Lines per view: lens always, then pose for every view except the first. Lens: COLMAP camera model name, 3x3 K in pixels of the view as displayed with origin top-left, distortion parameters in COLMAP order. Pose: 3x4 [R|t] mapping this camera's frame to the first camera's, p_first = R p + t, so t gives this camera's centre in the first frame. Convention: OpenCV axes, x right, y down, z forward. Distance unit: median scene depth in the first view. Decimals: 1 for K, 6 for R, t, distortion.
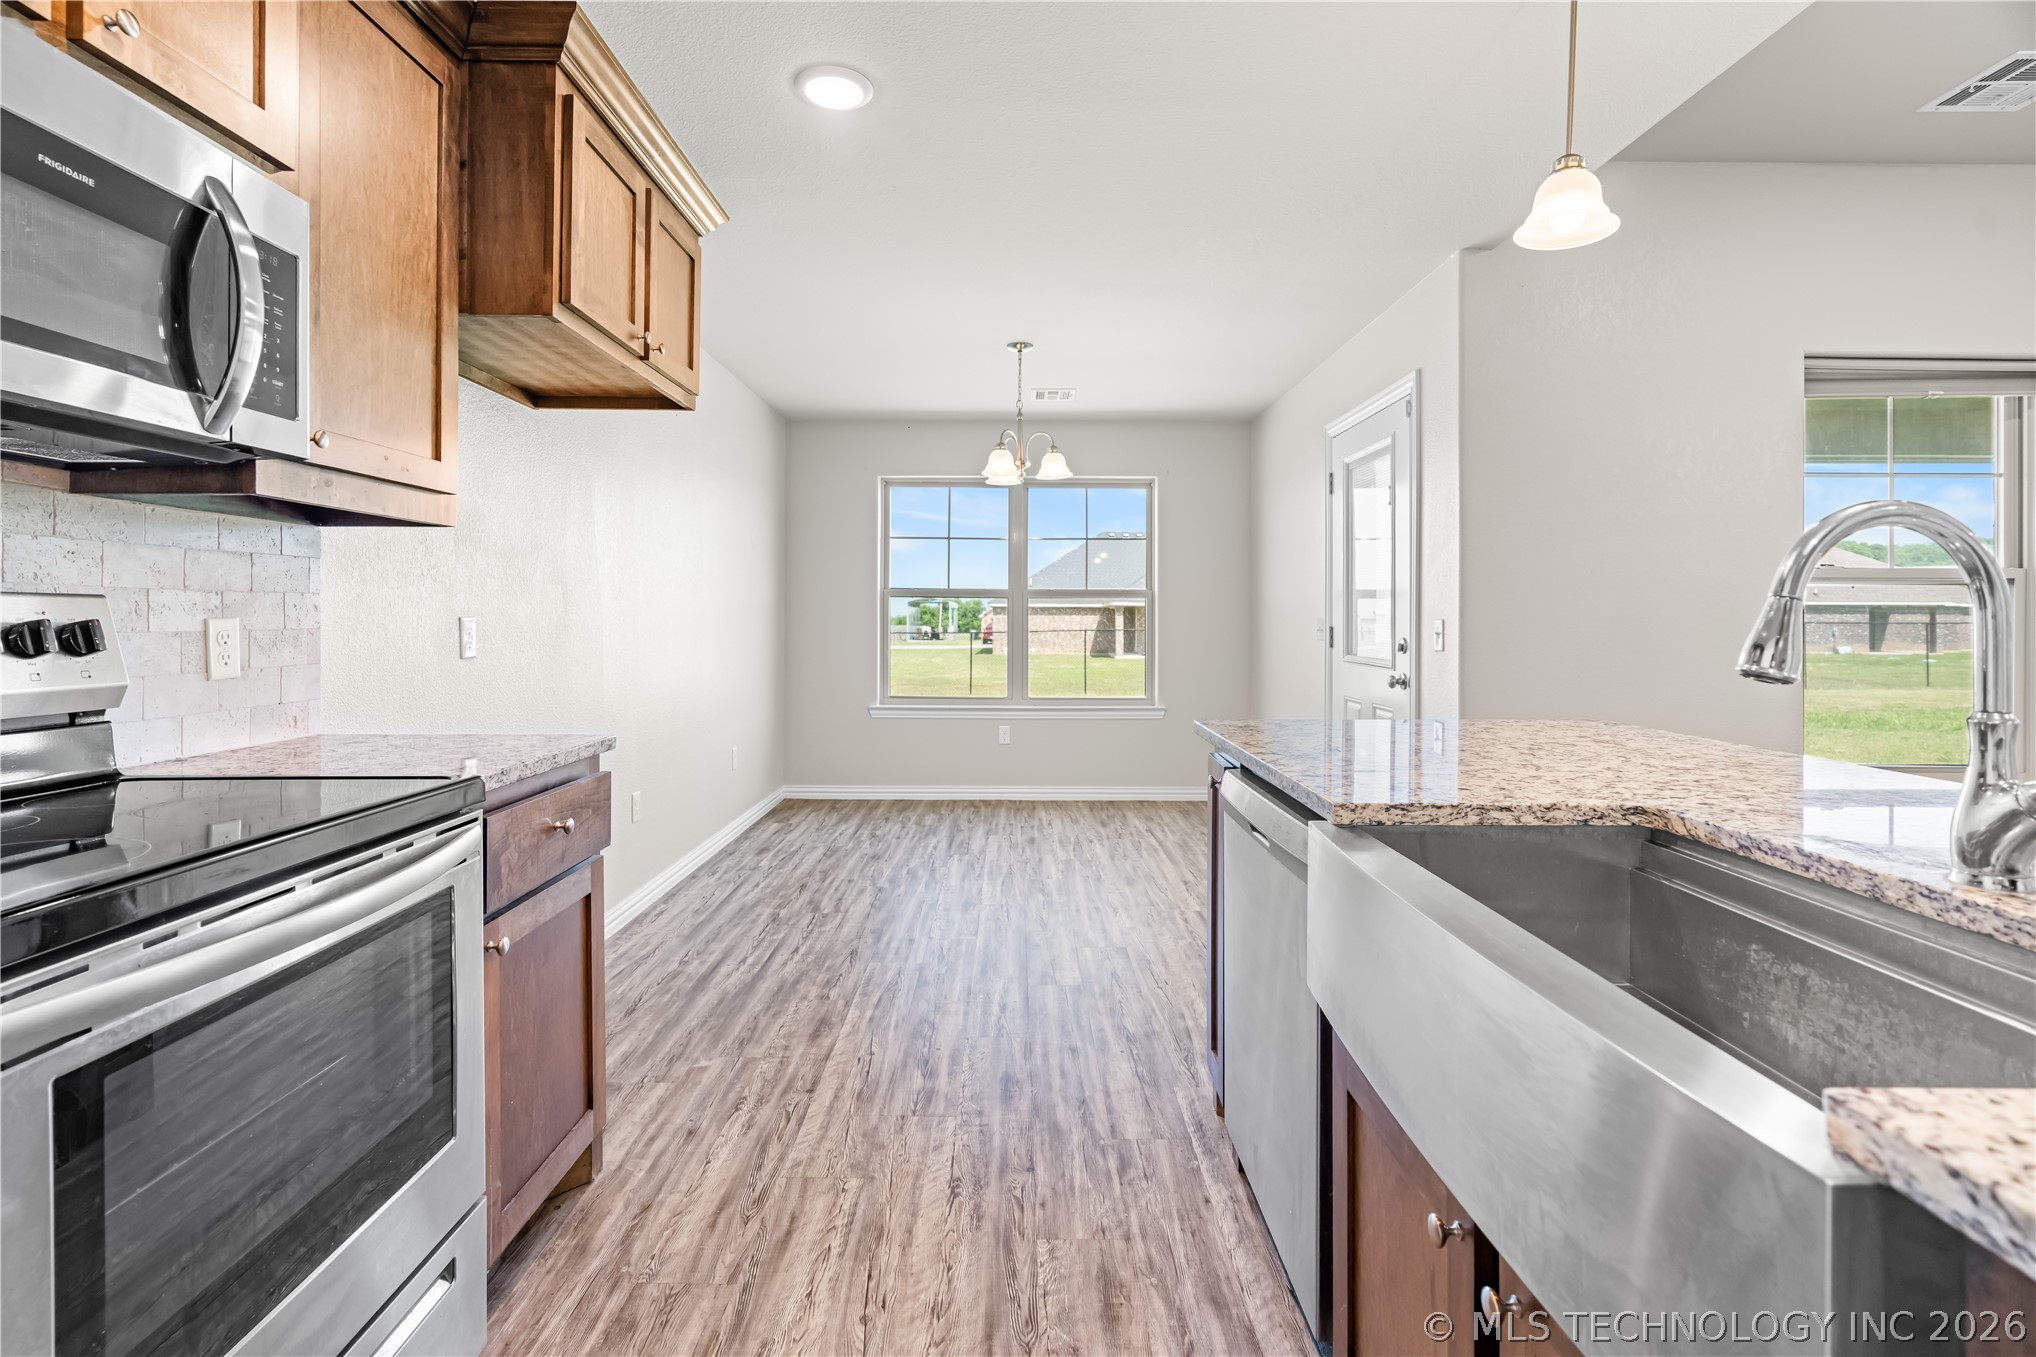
lens RADIAL K [[940.3, 0, 1008.3], [0, 940.3, 622.5], [0, 0, 1]] dist [-0.011335, 0.003981]
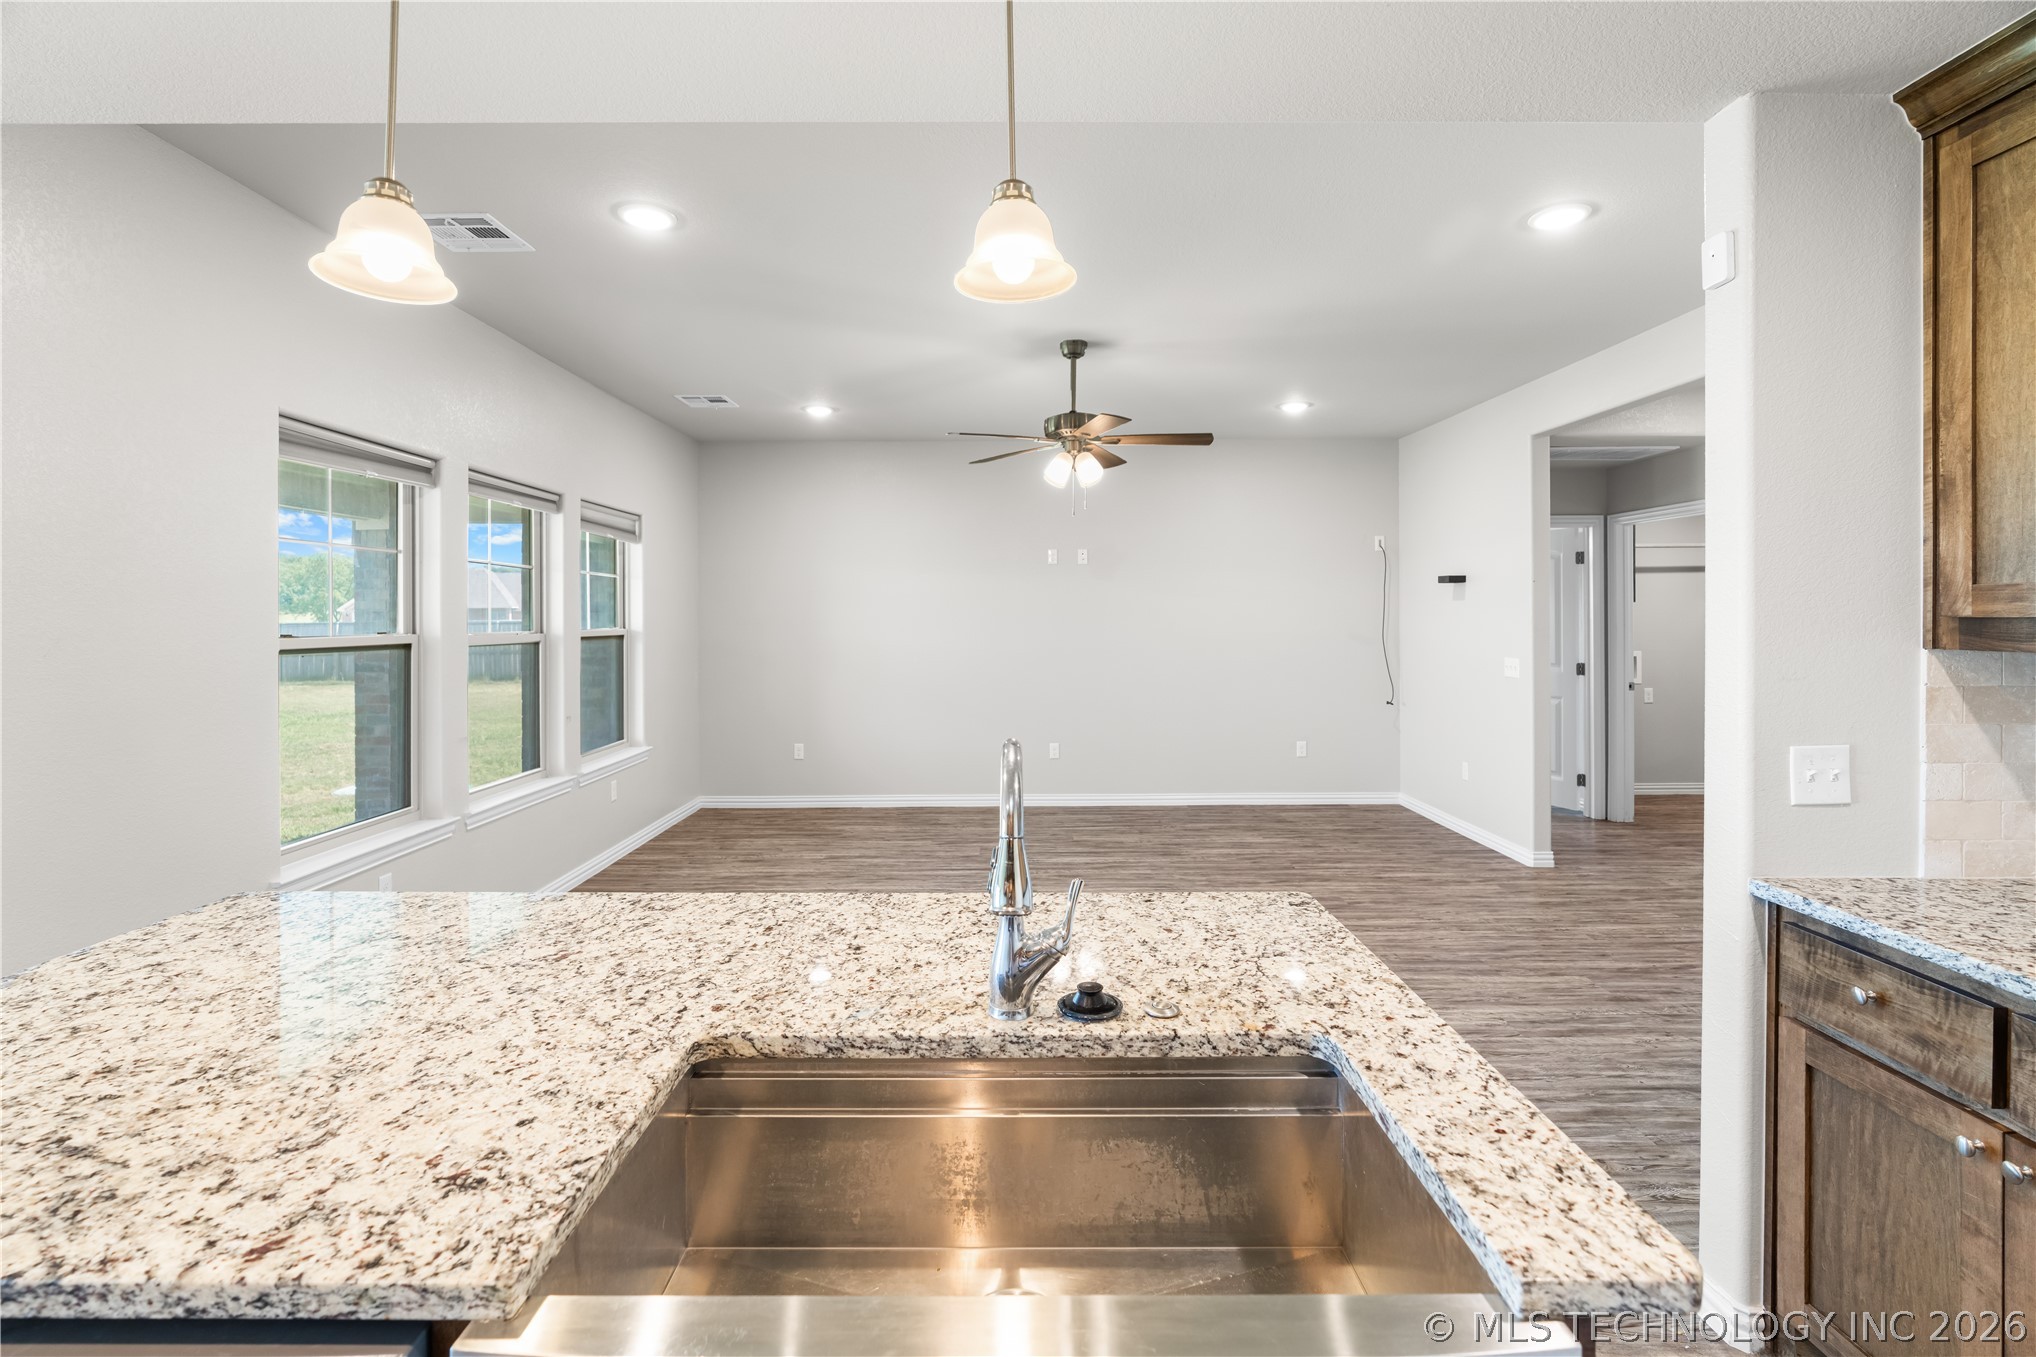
lens RADIAL K [[940.3, 0, 1015.8], [0, 940.3, 617.0], [0, 0, 1]] dist [-0.011335, 0.003981]
pose [[-0.006719, -0.004238, 0.999968, -0.082003], [0.006485, 0.999970, 0.004282, -0.079377], [-0.999956, 0.006514, -0.006691, 0.265569]]
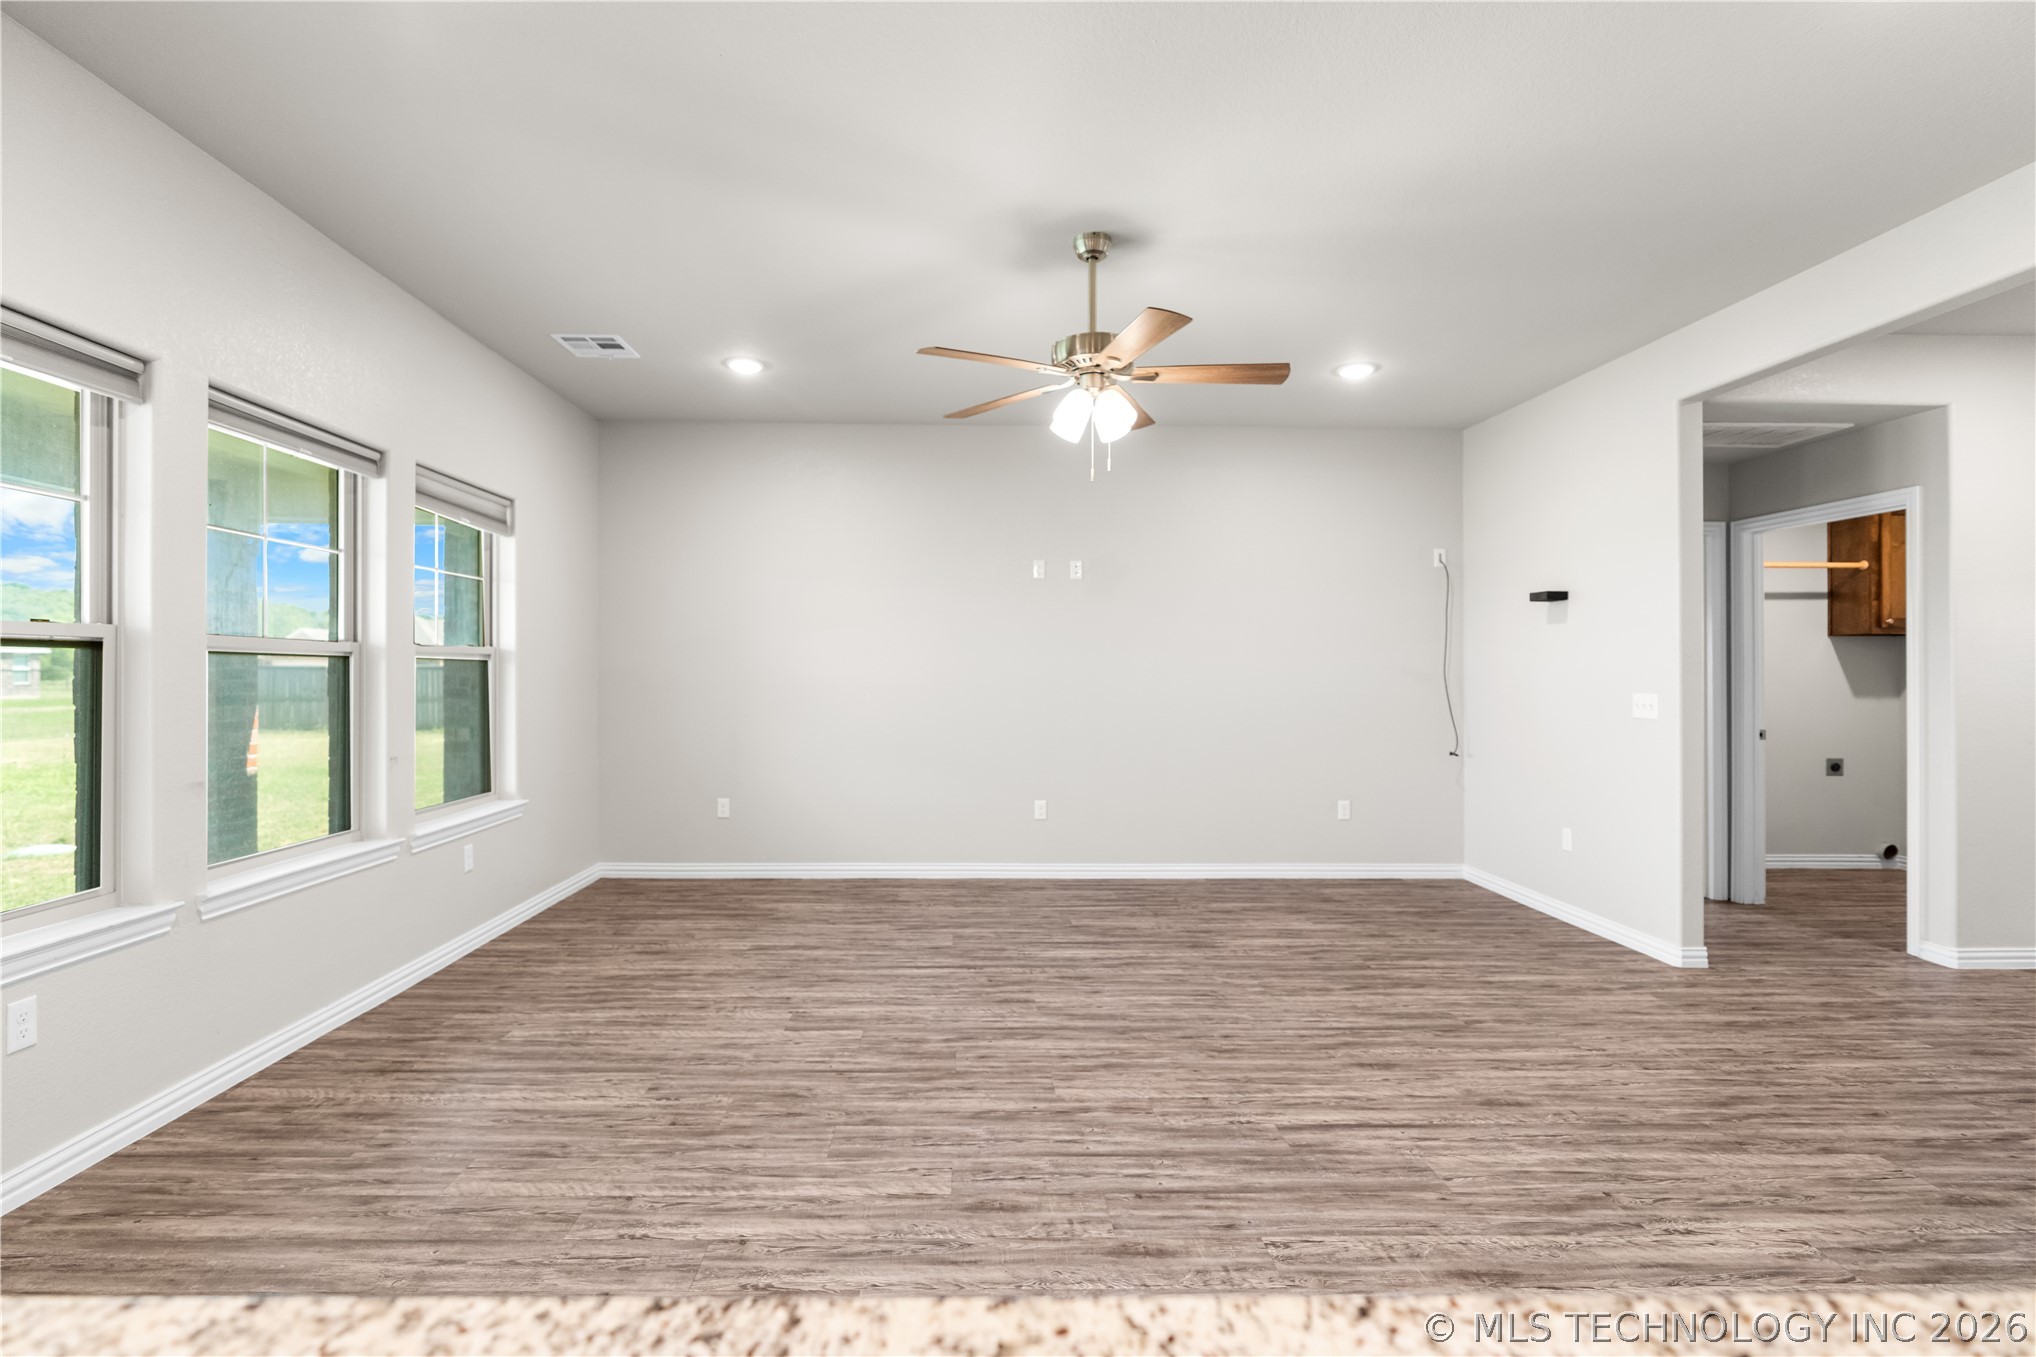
lens RADIAL K [[940.3, 0, 975.3], [0, 940.3, 674.9], [0, 0, 1]] dist [-0.011335, 0.003981]
pose [[-0.015314, -0.002971, 0.999878, 0.293673], [-0.001610, 0.999994, 0.002947, -0.023815], [-0.999881, -0.001565, -0.015319, 0.307442]]
